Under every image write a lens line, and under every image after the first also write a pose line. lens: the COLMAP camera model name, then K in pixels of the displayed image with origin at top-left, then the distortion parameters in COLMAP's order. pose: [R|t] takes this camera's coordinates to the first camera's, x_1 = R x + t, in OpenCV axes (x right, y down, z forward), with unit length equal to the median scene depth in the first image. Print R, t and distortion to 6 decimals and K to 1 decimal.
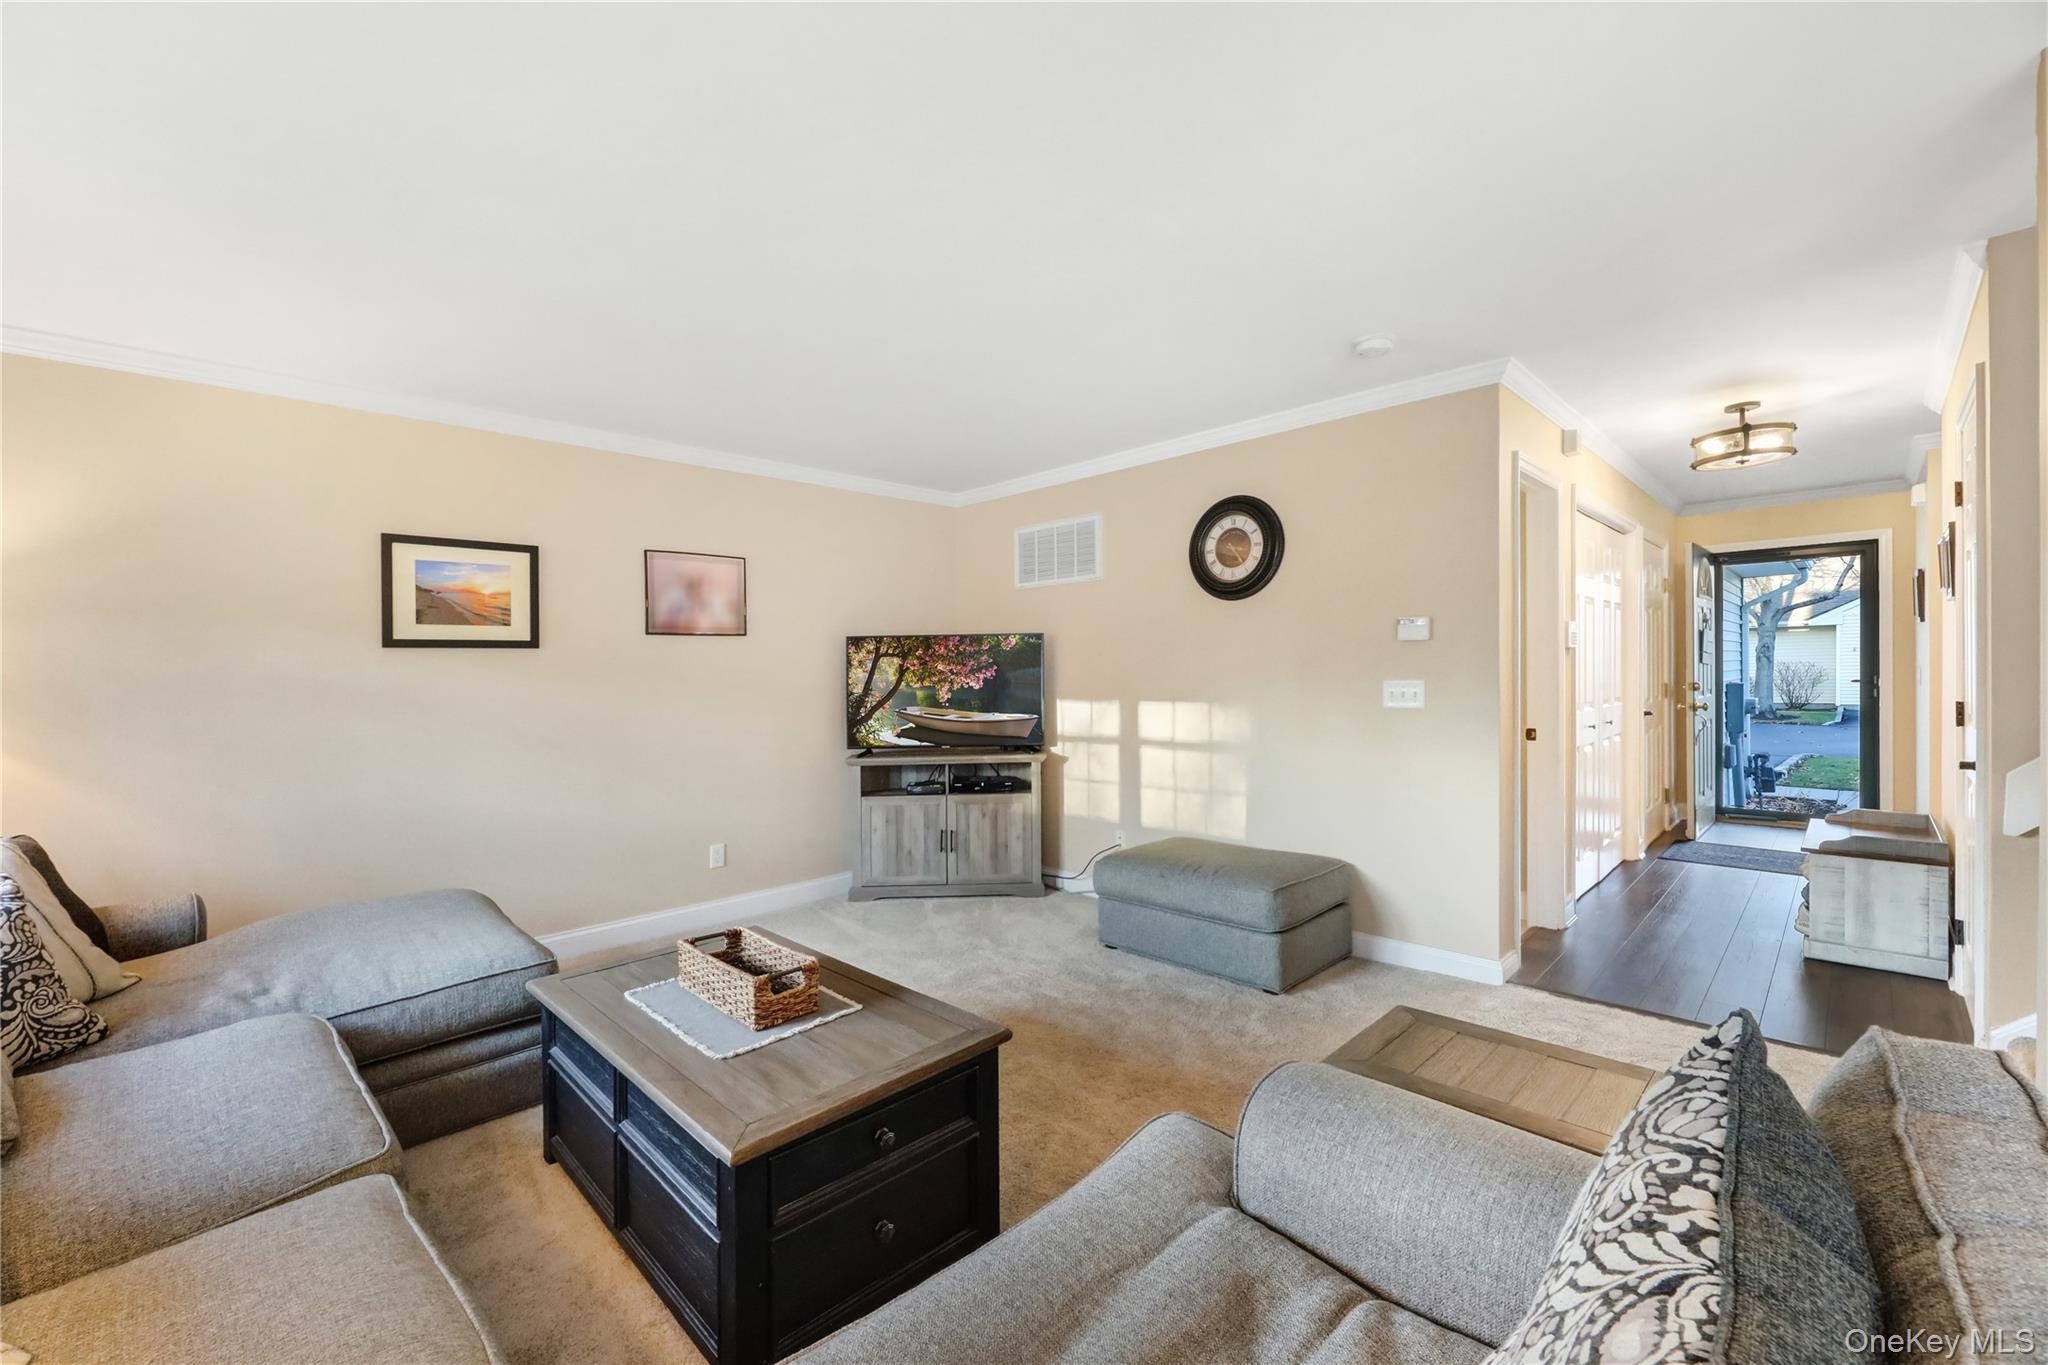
lens RADIAL K [[836.3, 0, 1022.4], [0, 836.3, 686.5], [0, 0, 1]] dist [-0.002790, -0.001223]
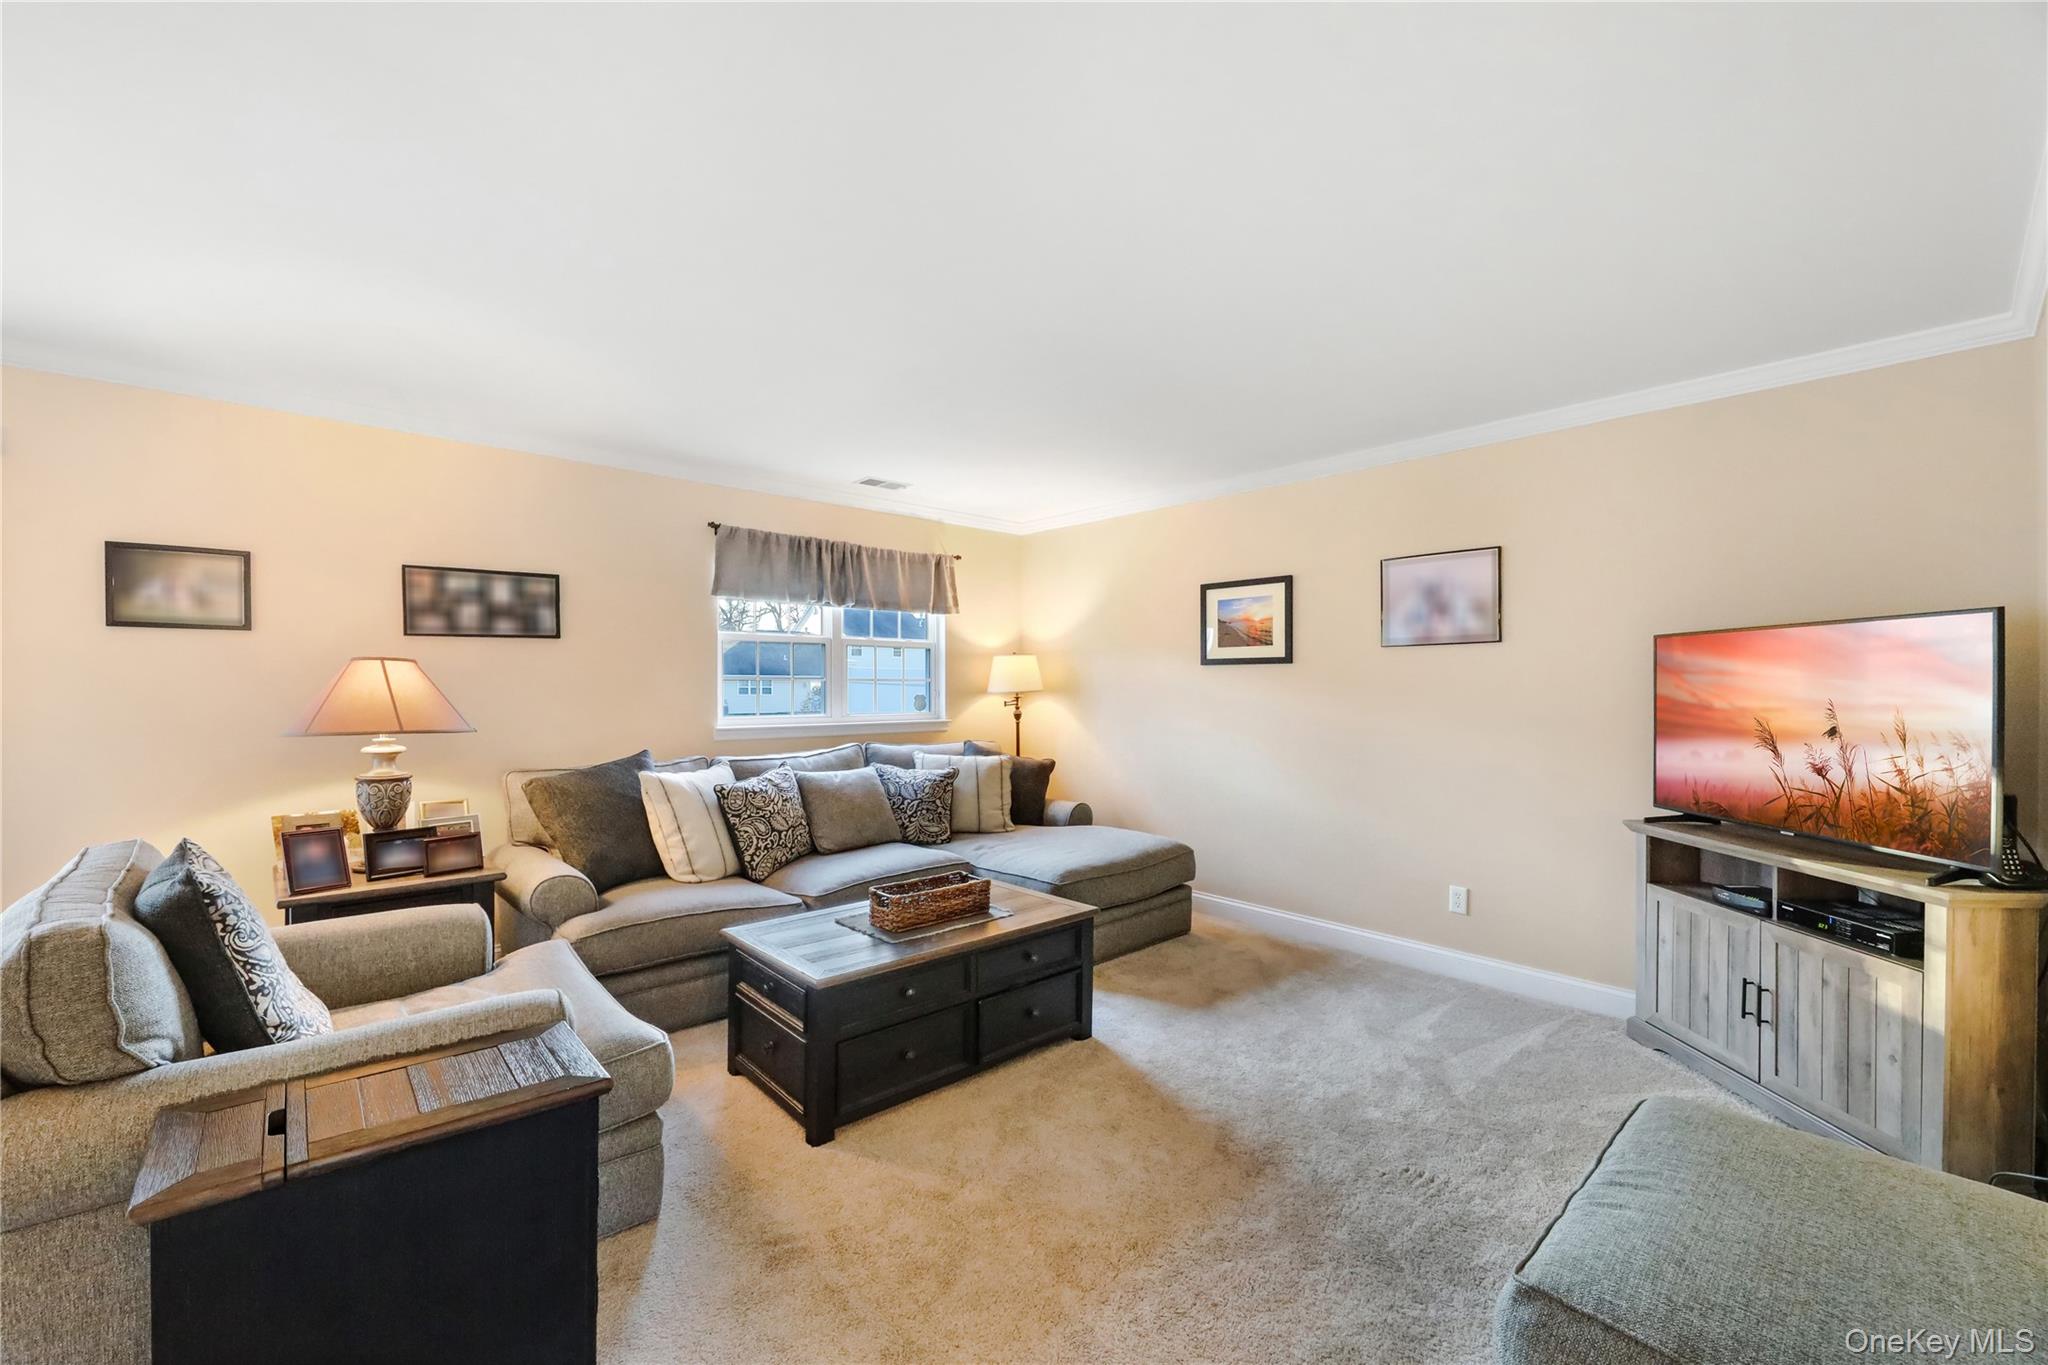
lens RADIAL K [[836.3, 0, 1018.2], [0, 836.3, 678.9], [0, 0, 1]] dist [-0.002790, -0.001223]
pose [[-0.038474, 0.010693, -0.999202, 0.510283], [-0.021625, 0.999700, 0.011531, -0.025649], [0.999026, 0.022051, -0.038232, 0.574136]]
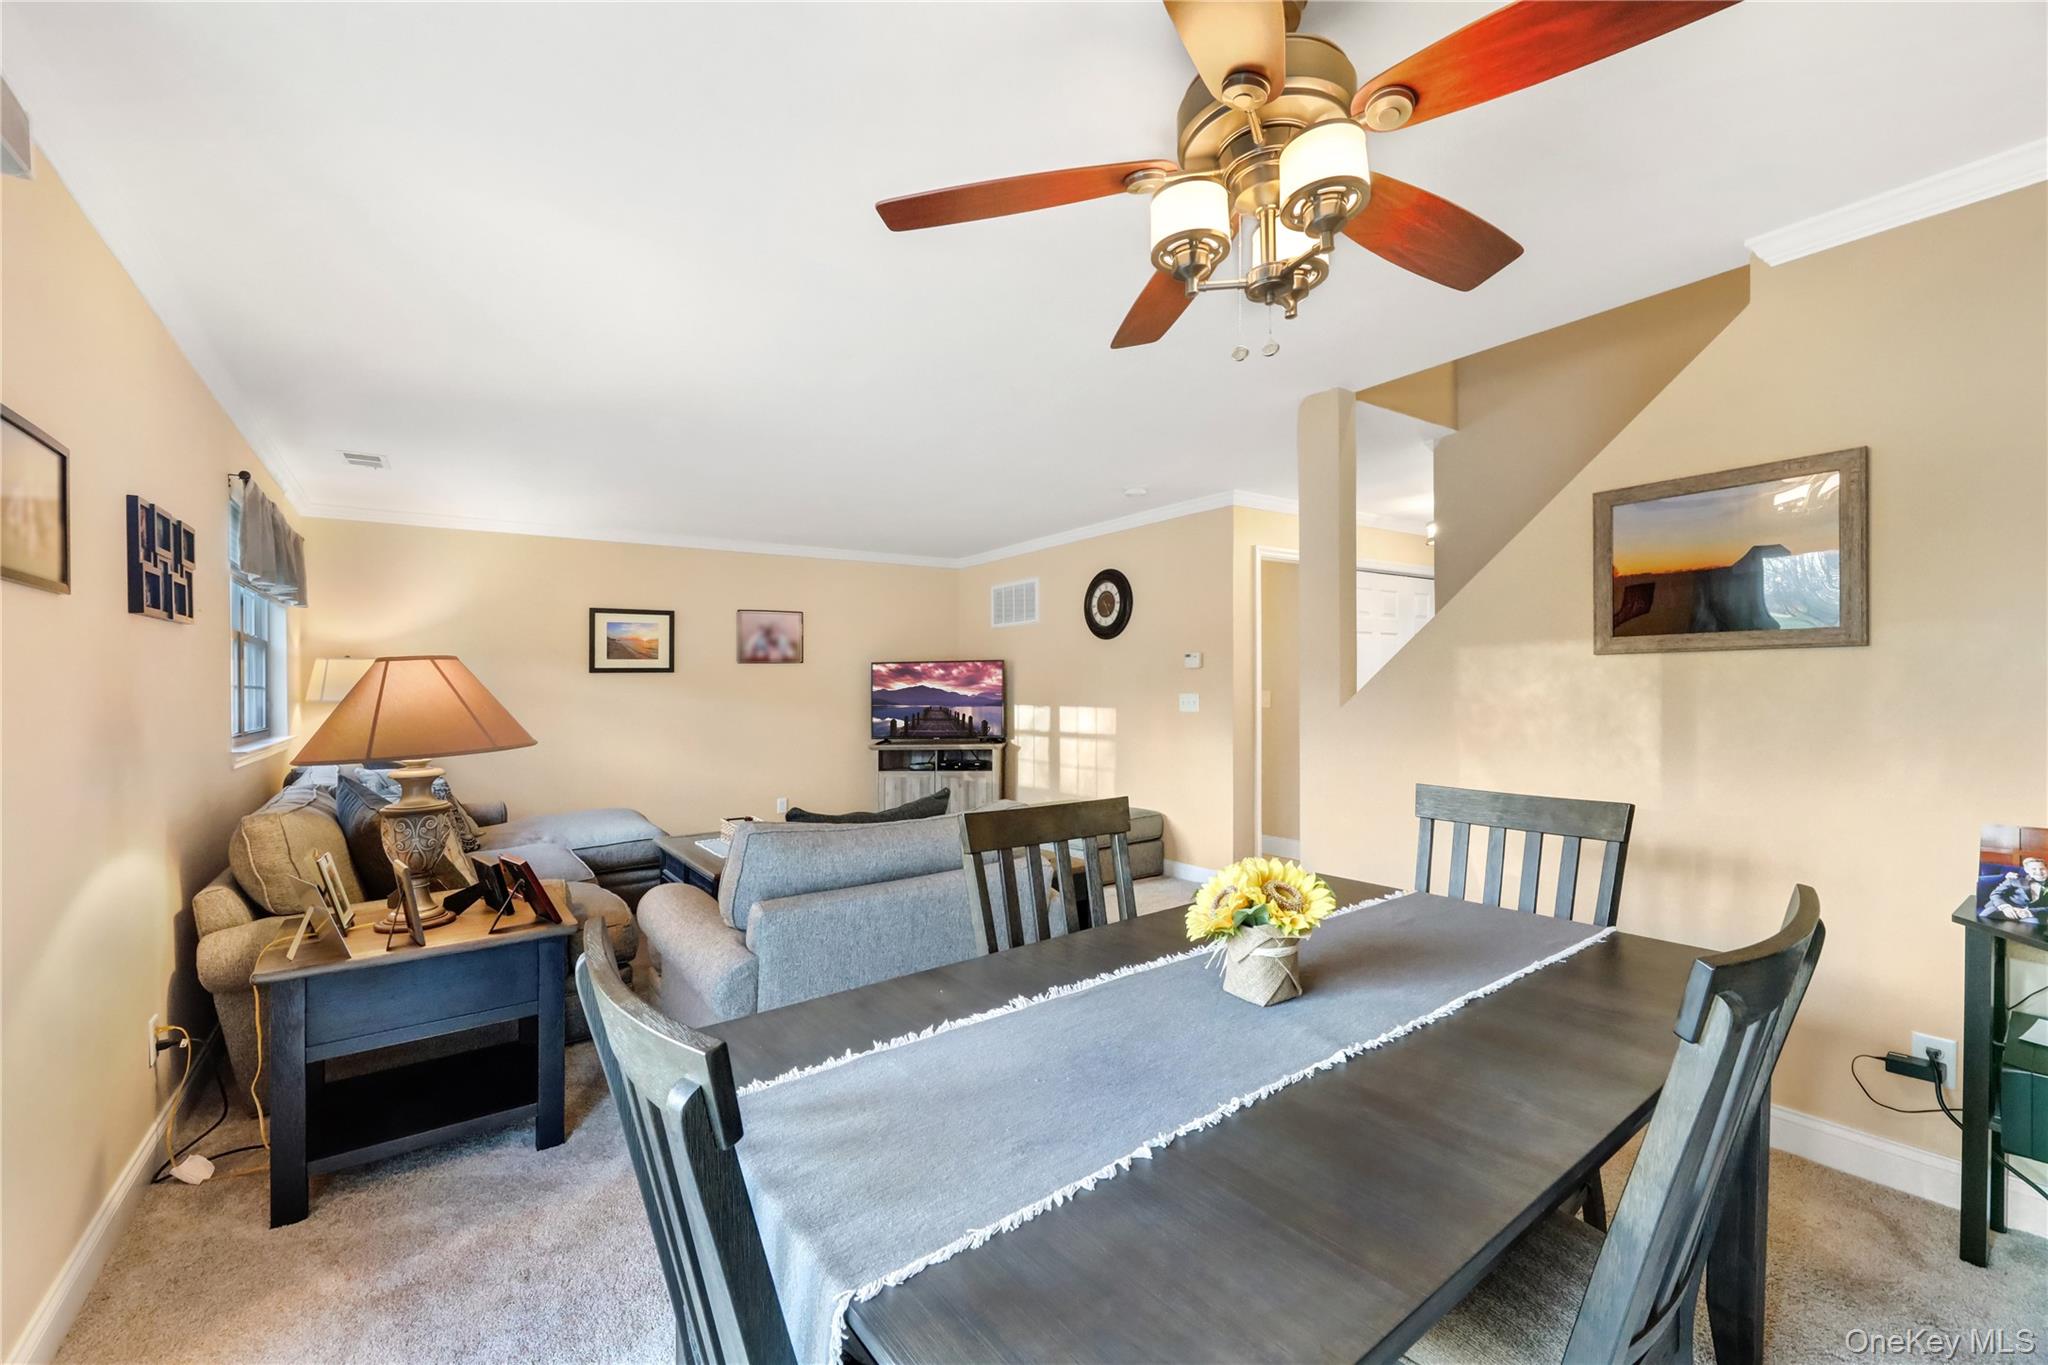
lens RADIAL K [[836.3, 0, 1032.0], [0, 836.3, 678.6], [0, 0, 1]] dist [-0.002790, -0.001223]
pose [[0.988032, -0.000139, -0.154246, 0.326872], [-0.003503, 0.999722, -0.023334, 0.002451], [0.154206, 0.023595, 0.987757, -0.455990]]
